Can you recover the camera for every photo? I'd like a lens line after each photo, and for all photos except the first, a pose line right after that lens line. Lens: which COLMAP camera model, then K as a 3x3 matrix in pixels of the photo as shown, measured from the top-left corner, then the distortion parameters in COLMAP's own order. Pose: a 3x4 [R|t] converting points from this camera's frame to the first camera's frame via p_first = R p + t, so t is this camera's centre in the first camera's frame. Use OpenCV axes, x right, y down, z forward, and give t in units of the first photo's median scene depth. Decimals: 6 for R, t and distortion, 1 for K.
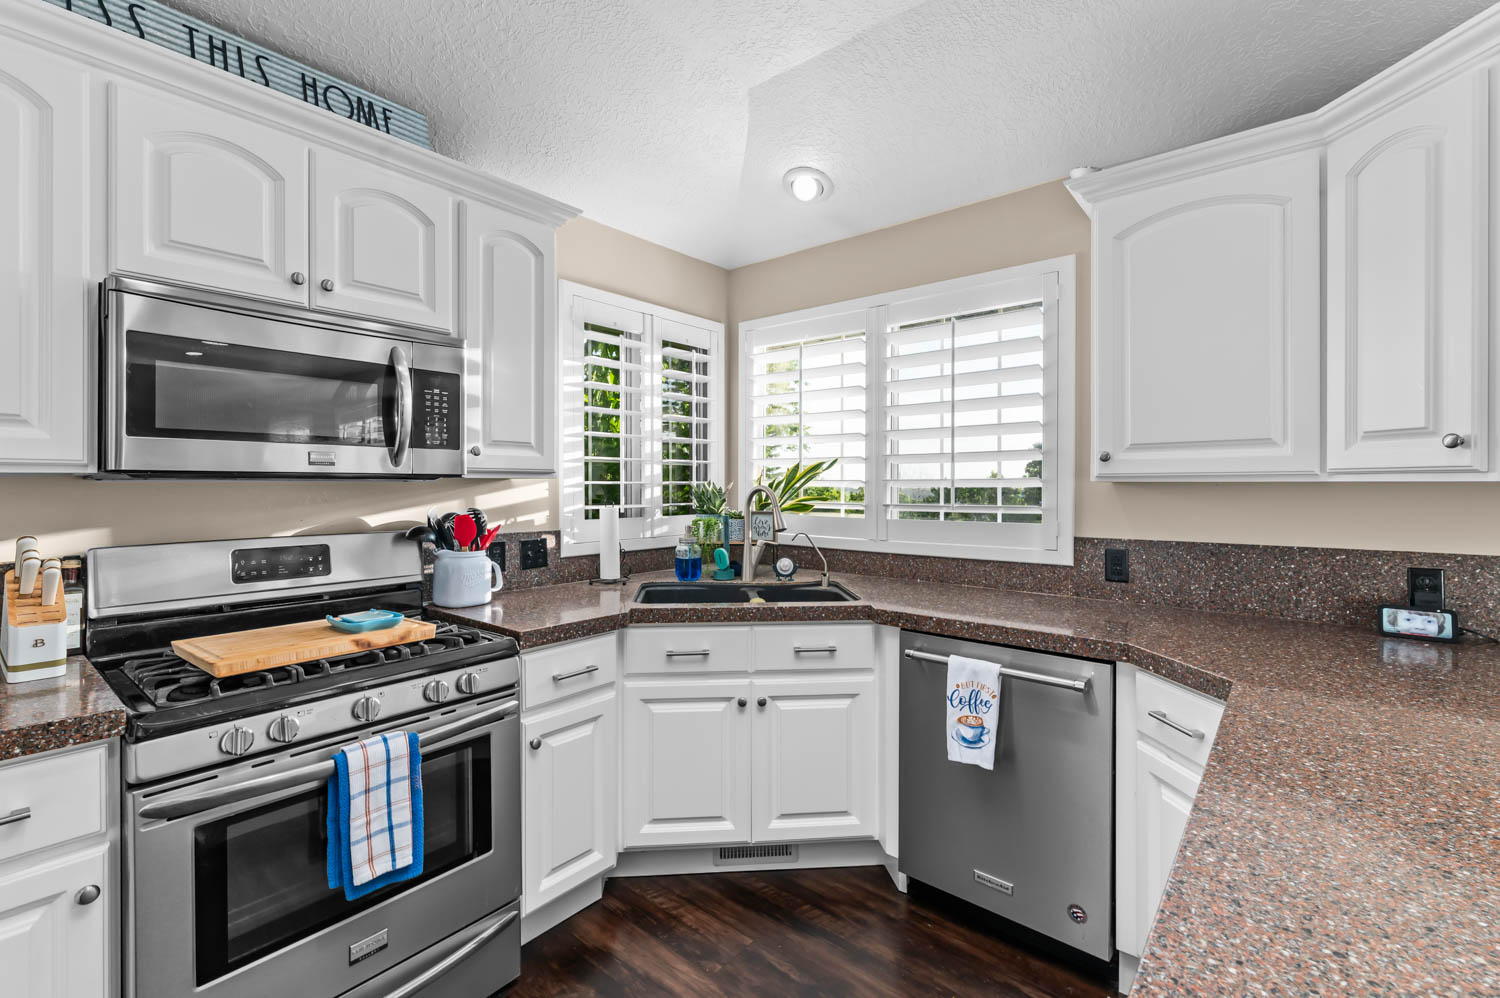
lens RADIAL K [[655.1, 0, 742.9], [0, 655.1, 480.8], [0, 0, 1]] dist [0.007055, -0.002159]
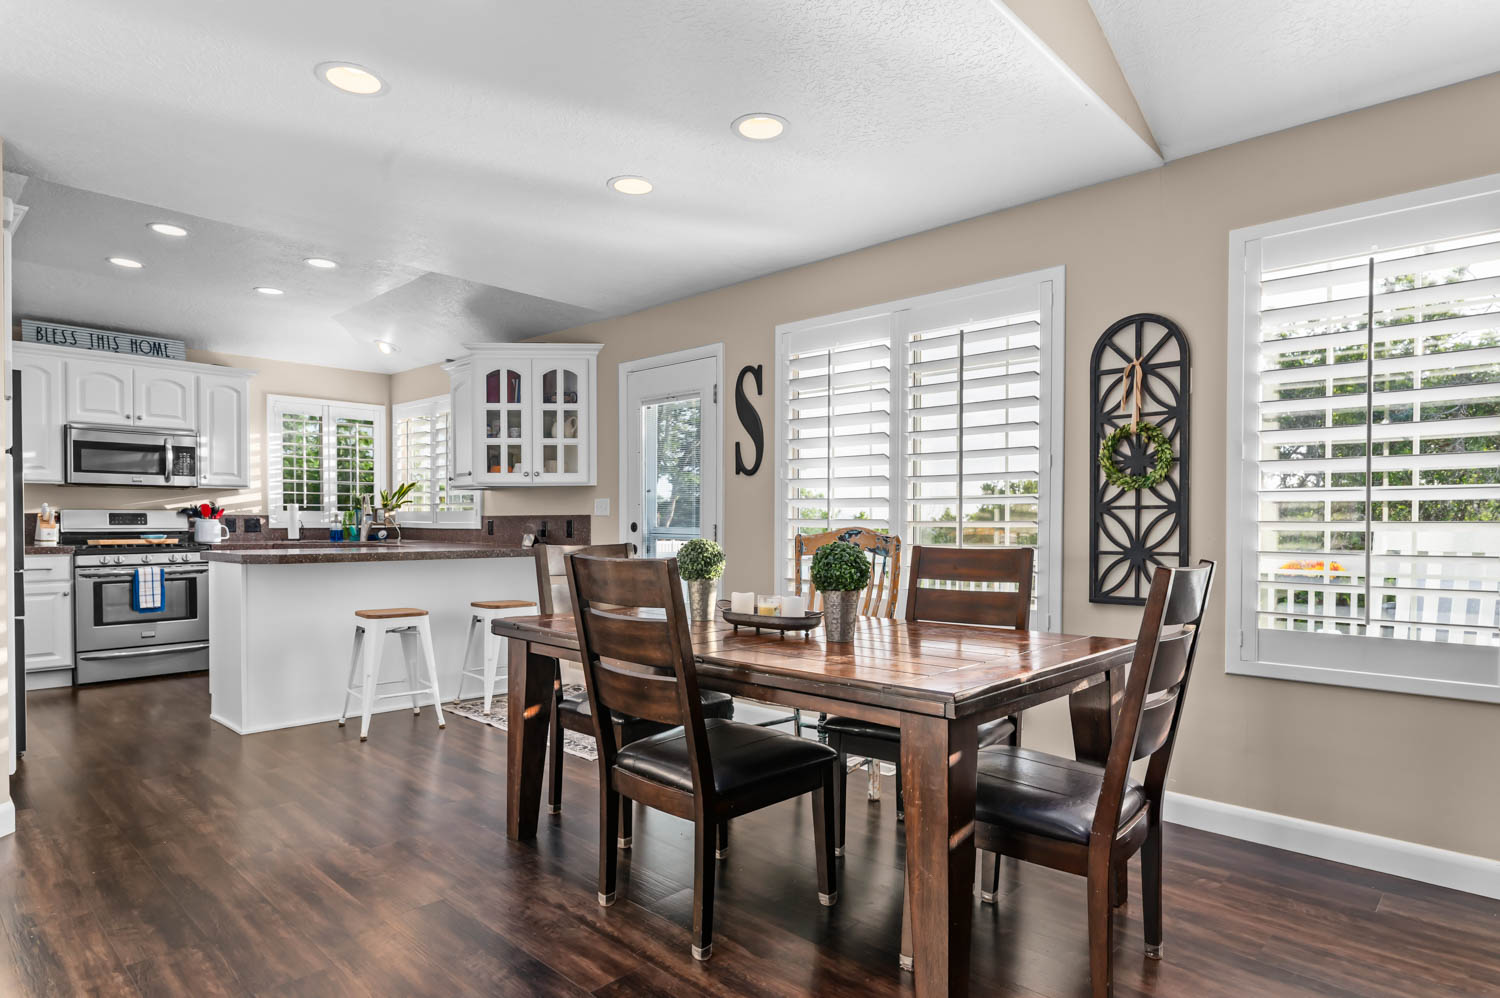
lens RADIAL K [[837.9, 0, 770.8], [0, 837.9, 535.6], [0, 0, 1]] dist [-0.008617, 0.001641]
pose [[0.998940, 0.001813, -0.045992, 1.984262], [-0.000937, 0.999818, 0.019068, 0.120373], [0.046018, -0.019005, 0.998760, -2.177327]]
